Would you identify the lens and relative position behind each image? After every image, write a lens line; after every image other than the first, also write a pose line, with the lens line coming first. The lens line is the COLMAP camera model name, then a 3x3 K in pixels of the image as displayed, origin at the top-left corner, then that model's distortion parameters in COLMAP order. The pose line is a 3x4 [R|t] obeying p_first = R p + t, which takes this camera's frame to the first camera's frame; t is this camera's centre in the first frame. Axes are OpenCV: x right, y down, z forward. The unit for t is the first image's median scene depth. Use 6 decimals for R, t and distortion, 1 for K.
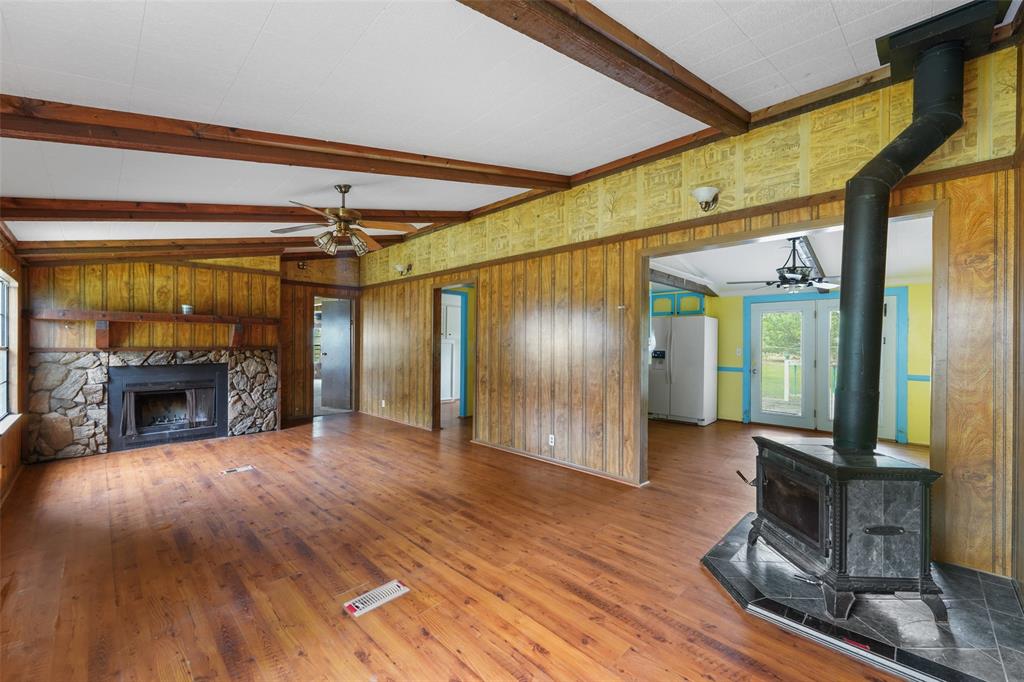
lens RADIAL K [[408.5, 0, 502.2], [0, 408.5, 341.0], [0, 0, 1]] dist [0.007258, -0.000540]
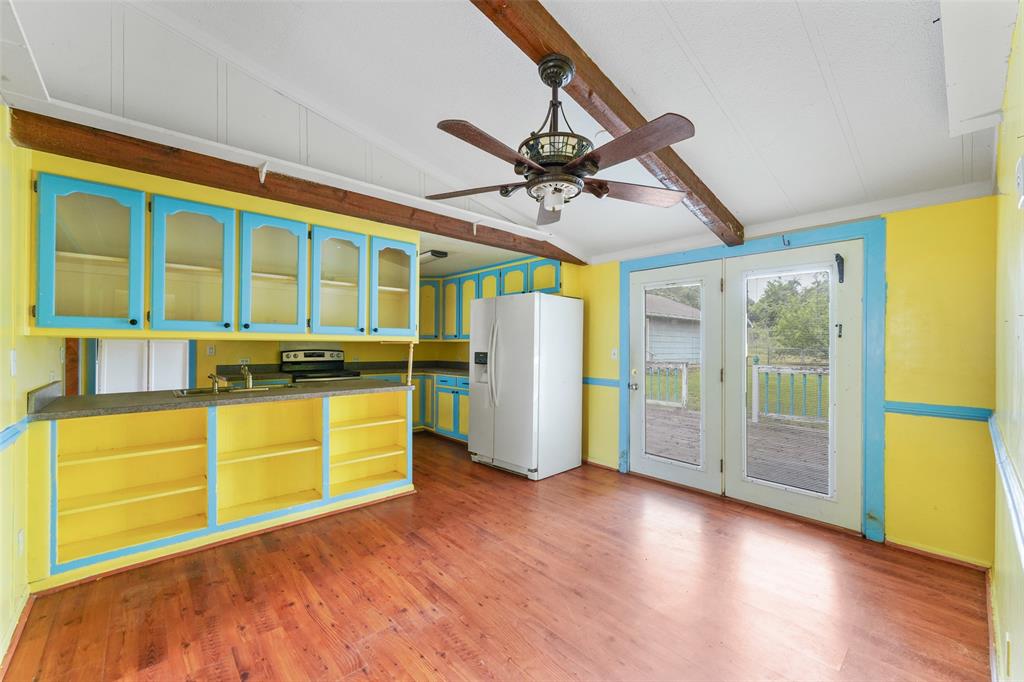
lens RADIAL K [[408.5, 0, 500.5], [0, 408.5, 343.7], [0, 0, 1]] dist [0.007258, -0.000540]
pose [[0.997803, -0.004037, -0.066130, 0.599542], [0.004303, 0.999983, 0.003879, 0.010983], [0.066113, -0.004155, 0.997803, 0.515925]]
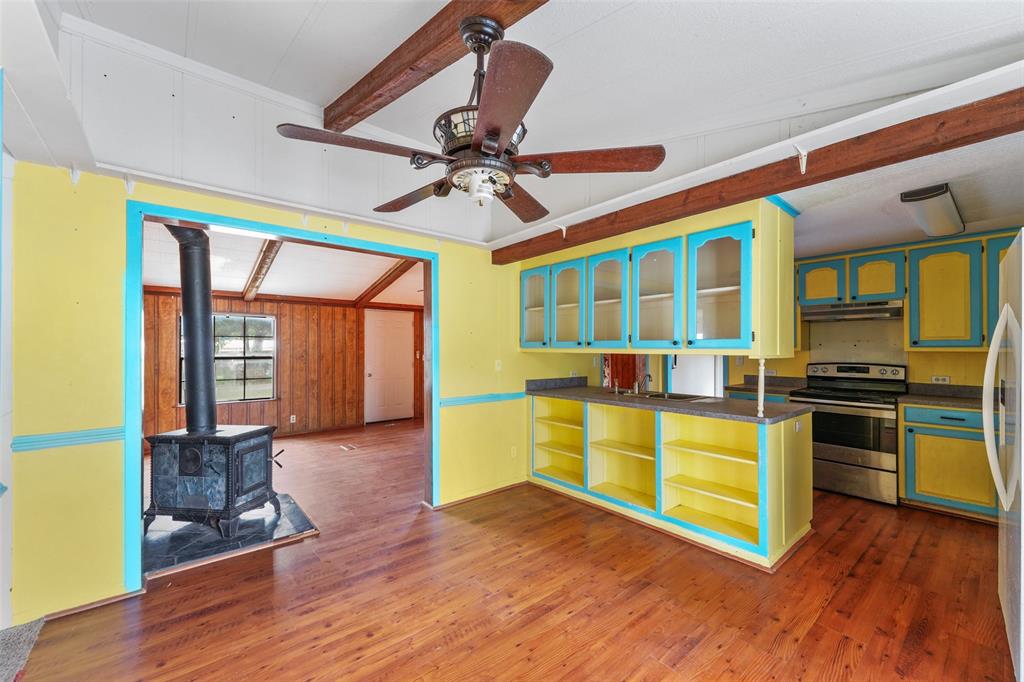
lens RADIAL K [[408.5, 0, 509.6], [0, 408.5, 344.5], [0, 0, 1]] dist [0.007258, -0.000540]
pose [[-0.093539, -0.017741, -0.995458, 0.916108], [0.007116, 0.999804, -0.018487, 0.002829], [0.995590, -0.008812, -0.093395, 0.927670]]
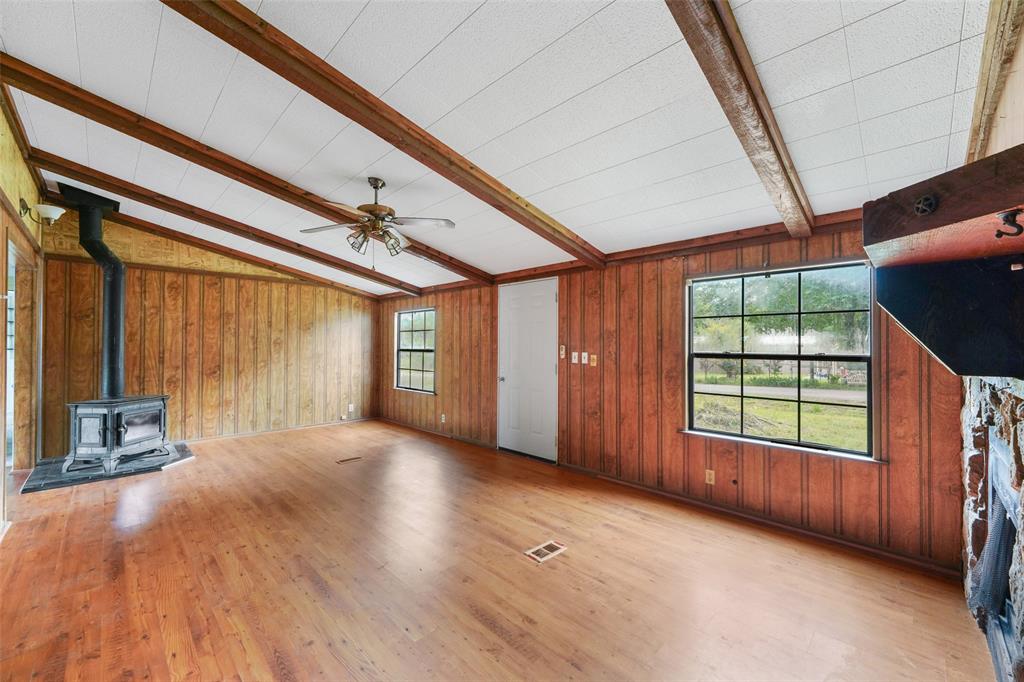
lens RADIAL K [[408.5, 0, 508.5], [0, 408.5, 341.5], [0, 0, 1]] dist [0.007258, -0.000540]
pose [[-0.999979, -0.006275, 0.001623, -0.464676], [-0.006295, 0.999908, -0.012056, -0.000057], [-0.001548, -0.012066, -0.999926, 1.294675]]
